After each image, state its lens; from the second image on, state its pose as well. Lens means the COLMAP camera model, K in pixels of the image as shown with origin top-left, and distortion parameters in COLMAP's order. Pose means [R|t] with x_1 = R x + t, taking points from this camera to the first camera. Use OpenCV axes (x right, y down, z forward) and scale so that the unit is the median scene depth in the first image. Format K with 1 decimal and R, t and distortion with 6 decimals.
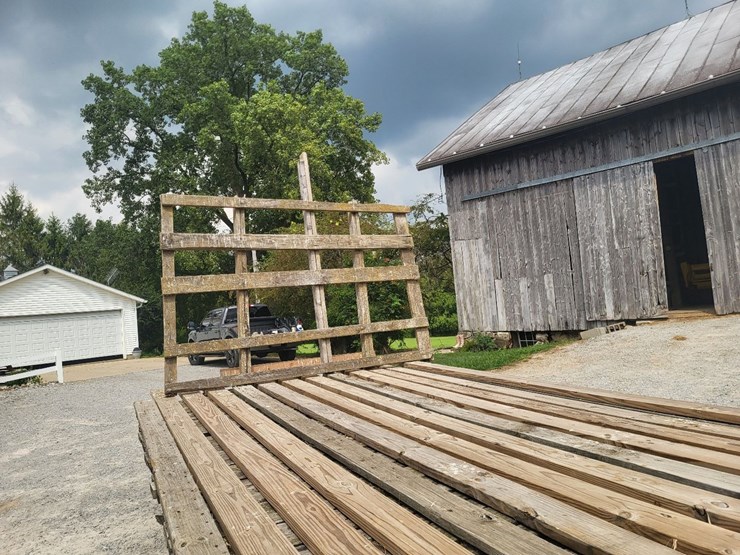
lens RADIAL K [[558.1, 0, 362.2], [0, 558.1, 271.3], [0, 0, 1]] dist [0.049275, -0.024534]
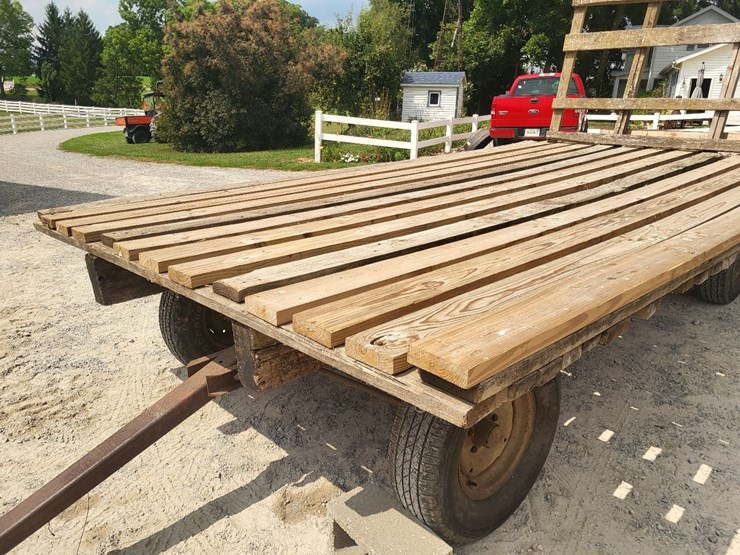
lens RADIAL K [[558.1, 0, 368.3], [0, 558.1, 267.9], [0, 0, 1]] dist [0.049275, -0.024534]
pose [[0.349269, 0.360568, -0.864871, 0.185635], [0.016400, 0.920506, 0.390385, -0.001848], [0.936879, -0.150534, 0.315591, 0.059062]]
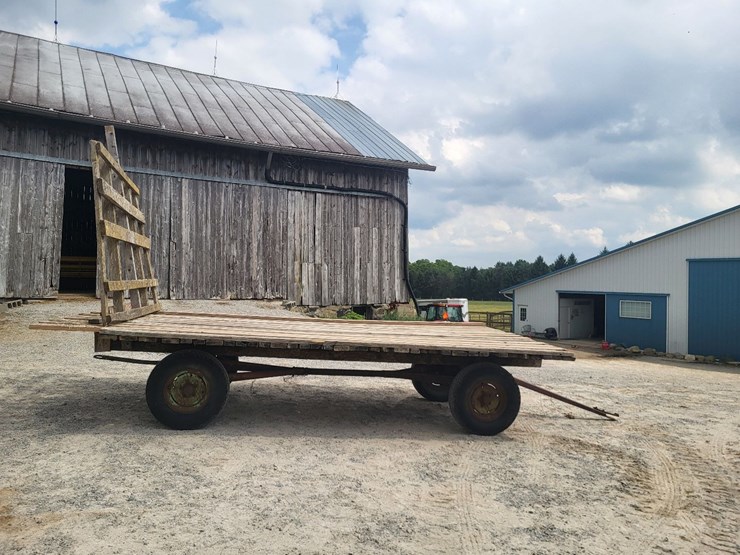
lens RADIAL K [[558.1, 0, 365.4], [0, 558.1, 272.0], [0, 0, 1]] dist [0.049275, -0.024534]
pose [[0.254833, 0.114201, 0.960218, -0.364839], [-0.122372, 0.988827, -0.085127, 0.040589], [-0.959211, -0.095810, 0.265961, 0.056393]]
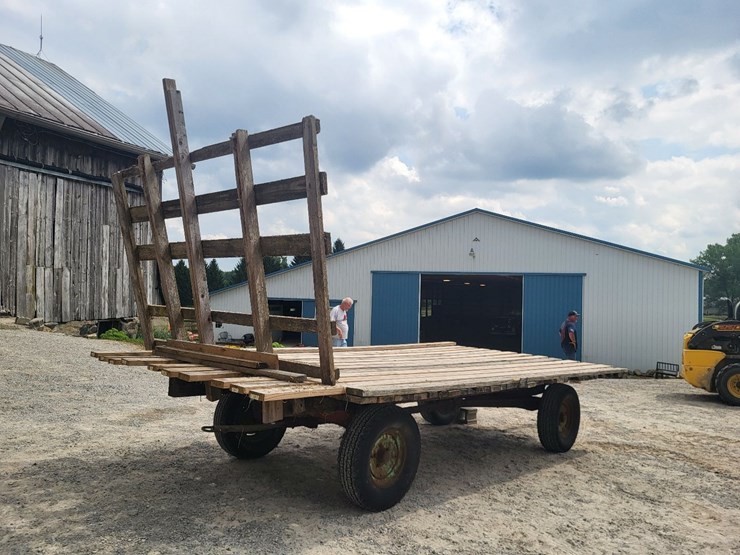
lens RADIAL K [[558.1, 0, 365.9], [0, 558.1, 277.0], [0, 0, 1]] dist [0.049275, -0.024534]
pose [[-0.375857, 0.109387, 0.920199, -0.306569], [-0.066962, 0.987207, -0.144703, 0.050736], [-0.924255, -0.116005, -0.363724, 0.348408]]
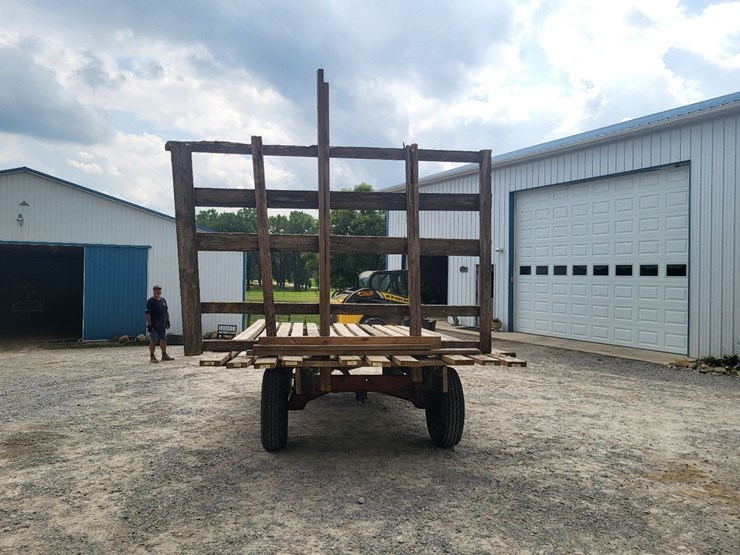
lens RADIAL K [[558.1, 0, 355.9], [0, 558.1, 263.7], [0, 0, 1]] dist [0.049275, -0.024534]
pose [[-0.943871, 0.083798, 0.319507, -0.122903], [0.046888, 0.991480, -0.121526, 0.047068], [-0.326968, -0.099724, -0.939759, 0.581846]]
